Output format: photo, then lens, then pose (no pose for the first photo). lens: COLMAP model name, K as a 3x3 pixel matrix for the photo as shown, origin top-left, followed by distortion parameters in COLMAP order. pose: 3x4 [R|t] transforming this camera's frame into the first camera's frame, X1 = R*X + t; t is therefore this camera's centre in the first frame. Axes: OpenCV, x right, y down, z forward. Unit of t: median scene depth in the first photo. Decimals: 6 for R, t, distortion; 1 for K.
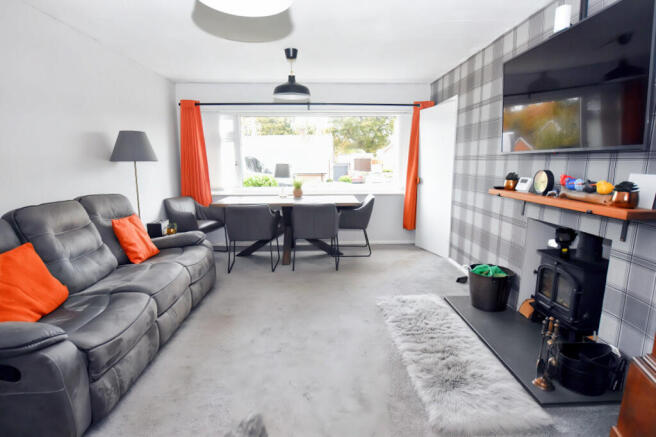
lens RADIAL K [[332.8, 0, 330.3], [0, 332.8, 218.2], [0, 0, 1]] dist [-0.004113, 0.002304]
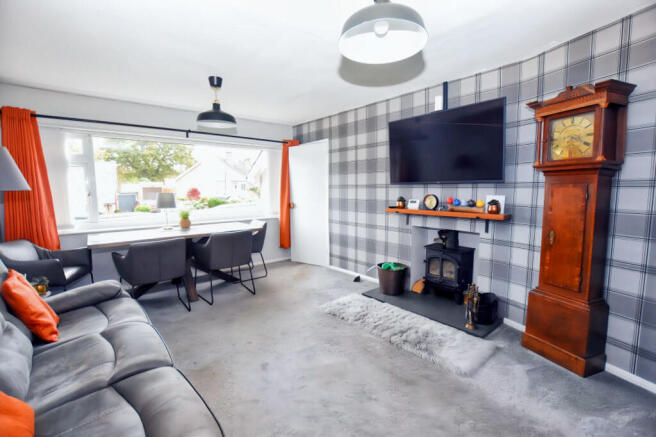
lens RADIAL K [[295.0, 0, 324.9], [0, 295.0, 220.1], [0, 0, 1]] dist [-0.017378, 0.001020]
pose [[0.787685, -0.067479, 0.612371, -0.372937], [0.108111, 0.993699, -0.029562, -0.022569], [-0.606518, 0.089490, 0.790017, 0.133906]]
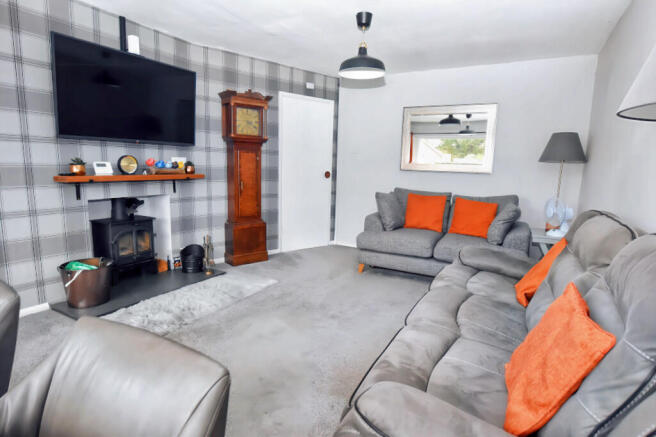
lens RADIAL K [[359.8, 0, 329.1], [0, 359.8, 214.8], [0, 0, 1]] dist [-0.003918, -0.000056]
pose [[-0.854498, -0.109004, 0.507888, -0.448378], [0.051080, 0.955364, 0.290983, -0.176278], [-0.516936, 0.274587, -0.810789, 1.087894]]
